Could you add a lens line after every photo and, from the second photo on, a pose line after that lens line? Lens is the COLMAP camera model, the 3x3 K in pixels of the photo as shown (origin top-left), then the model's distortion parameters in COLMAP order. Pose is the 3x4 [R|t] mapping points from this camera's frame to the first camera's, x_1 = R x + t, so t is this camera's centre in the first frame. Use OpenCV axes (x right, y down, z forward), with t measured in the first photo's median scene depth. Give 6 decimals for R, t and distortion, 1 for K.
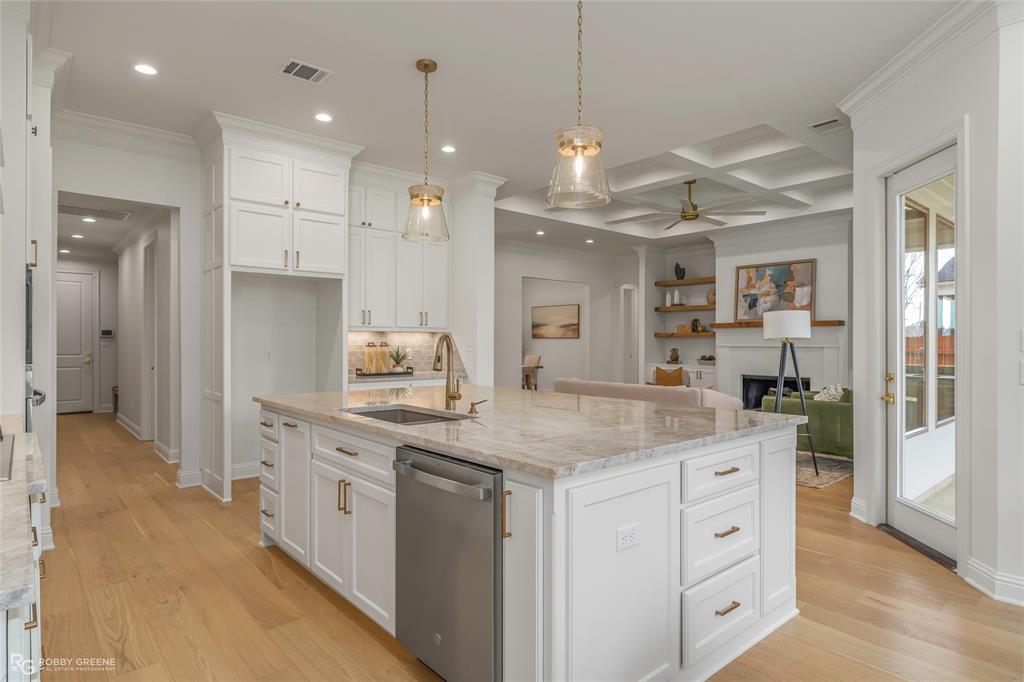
lens RADIAL K [[558.3, 0, 488.3], [0, 558.3, 346.3], [0, 0, 1]] dist [-0.040594, 0.000326]
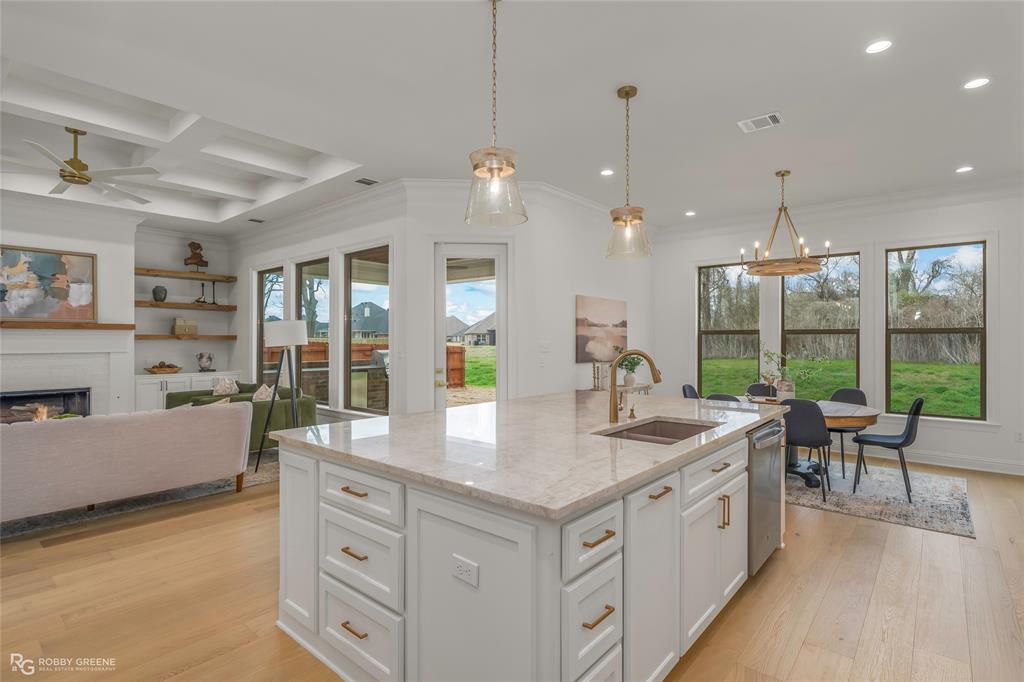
lens RADIAL K [[511.8, 0, 515.5], [0, 511.8, 339.6], [0, 0, 1]] dist [0.002932, 0.000809]
pose [[-0.171225, 0.001638, 0.985231, -0.284532], [0.010622, 0.999944, 0.000184, -0.010470], [-0.985175, 0.010497, -0.171233, 0.384915]]
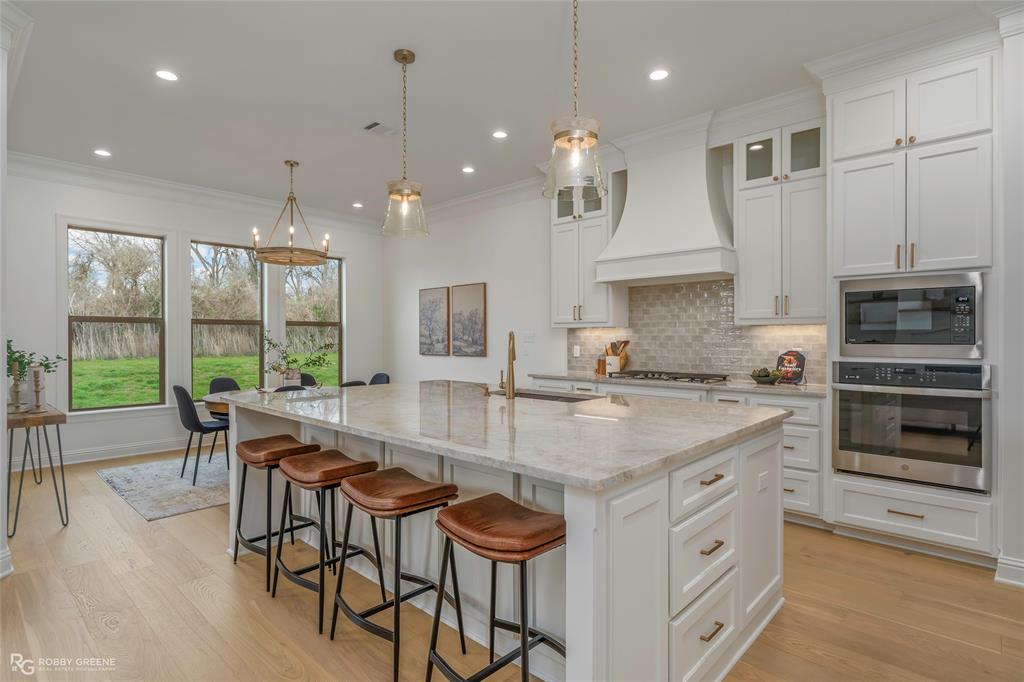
lens RADIAL K [[525.0, 0, 511.5], [0, 525.0, 340.3], [0, 0, 1]] dist [-0.012392, -0.000999]
pose [[-0.989652, 0.002757, -0.143465, 0.022053], [0.000177, 0.999838, 0.017992, -0.005657], [0.143491, 0.017780, -0.989492, 0.581034]]
